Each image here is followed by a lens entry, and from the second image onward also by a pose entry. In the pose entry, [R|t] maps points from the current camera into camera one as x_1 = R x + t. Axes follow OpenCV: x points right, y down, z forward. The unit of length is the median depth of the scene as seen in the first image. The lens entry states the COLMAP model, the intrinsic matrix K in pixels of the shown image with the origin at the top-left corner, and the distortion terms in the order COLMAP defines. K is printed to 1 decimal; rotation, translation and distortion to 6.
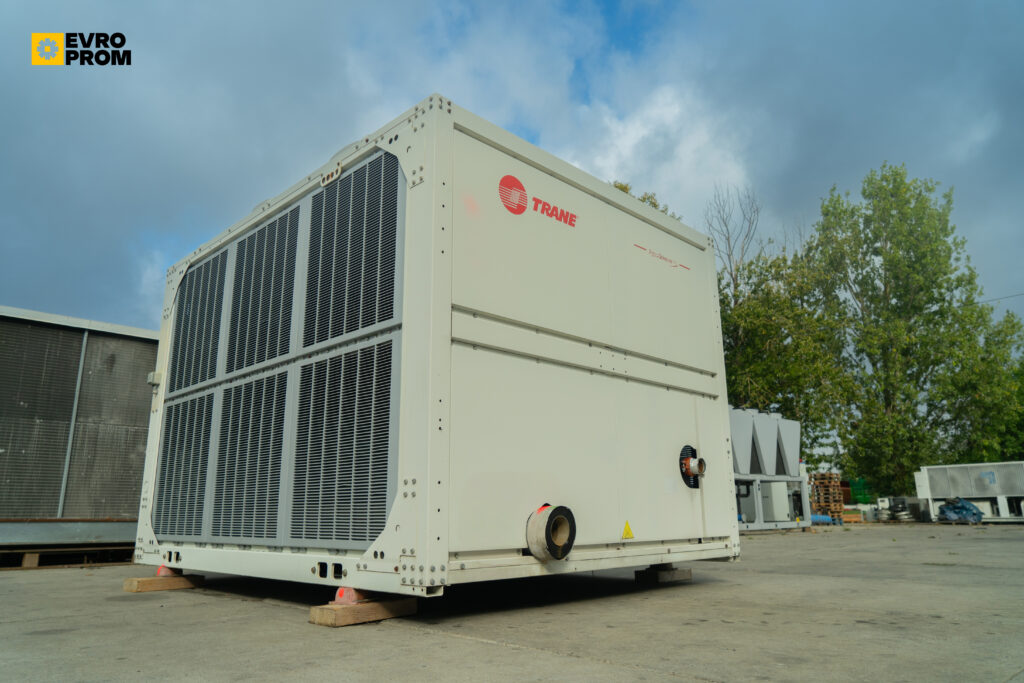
lens RADIAL K [[685.8, 0, 512.0], [0, 685.8, 341.5], [0, 0, 1]] dist [-0.010829, -0.000187]
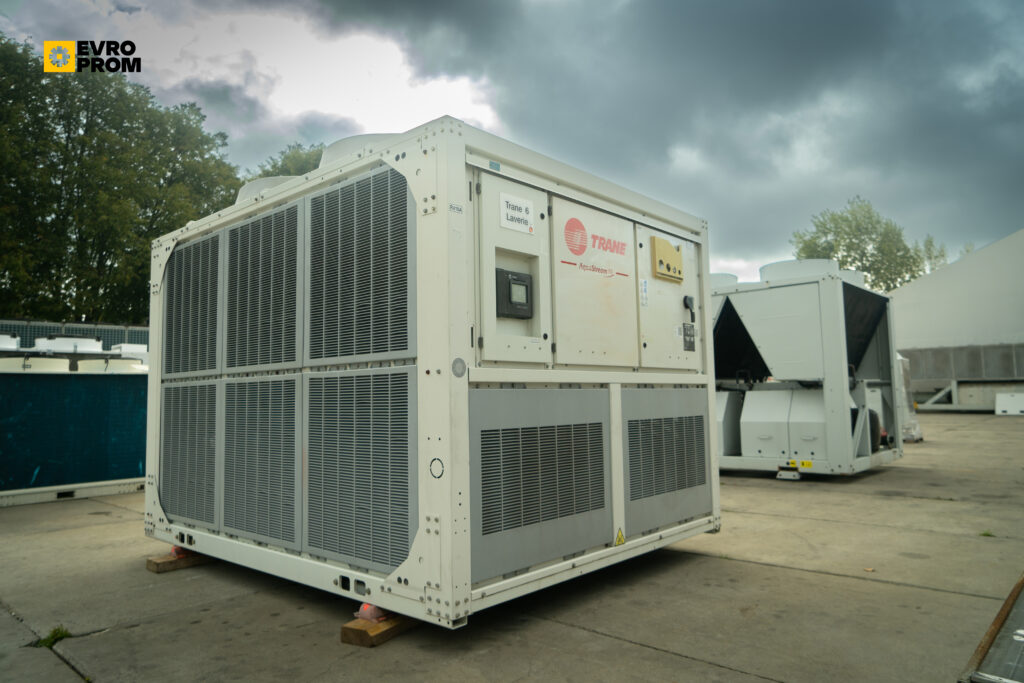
lens RADIAL K [[685.8, 0, 512.0], [0, 685.8, 341.5], [0, 0, 1]] dist [-0.010829, -0.000187]
pose [[0.998986, -0.004558, 0.044793, -0.064118], [-0.002664, 0.987134, 0.159874, -0.201853], [-0.044945, -0.159831, 0.986121, 0.005985]]
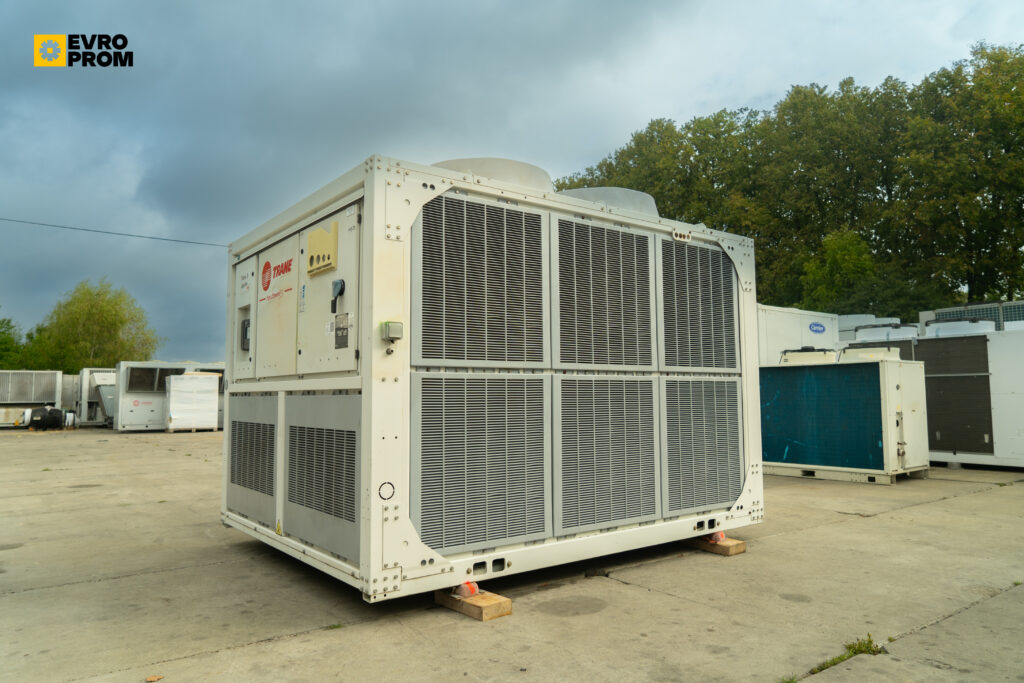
lens RADIAL K [[700.3, 0, 512.0], [0, 700.3, 341.5], [0, 0, 1]] dist [-0.006806, 0.000146]
pose [[0.141762, 0.089796, 0.985820, -1.870235], [-0.233318, 0.970850, -0.054881, 0.118720], [-0.962012, -0.222230, 0.158580, 1.230813]]
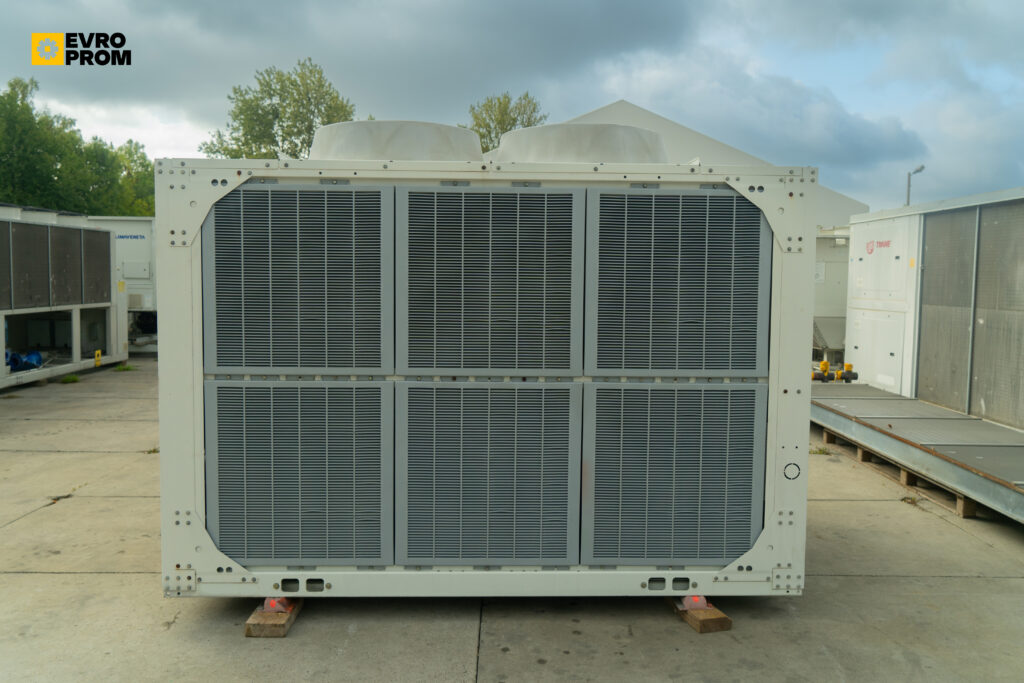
lens RADIAL K [[833.2, 0, 512.0], [0, 833.2, 341.5], [0, 0, 1]] dist [-0.000655, 0.004788]
pose [[0.695069, -0.035837, 0.718050, -1.386430], [-0.191070, 0.953631, 0.232550, -0.310426], [-0.693089, -0.298836, 0.655992, 0.385362]]
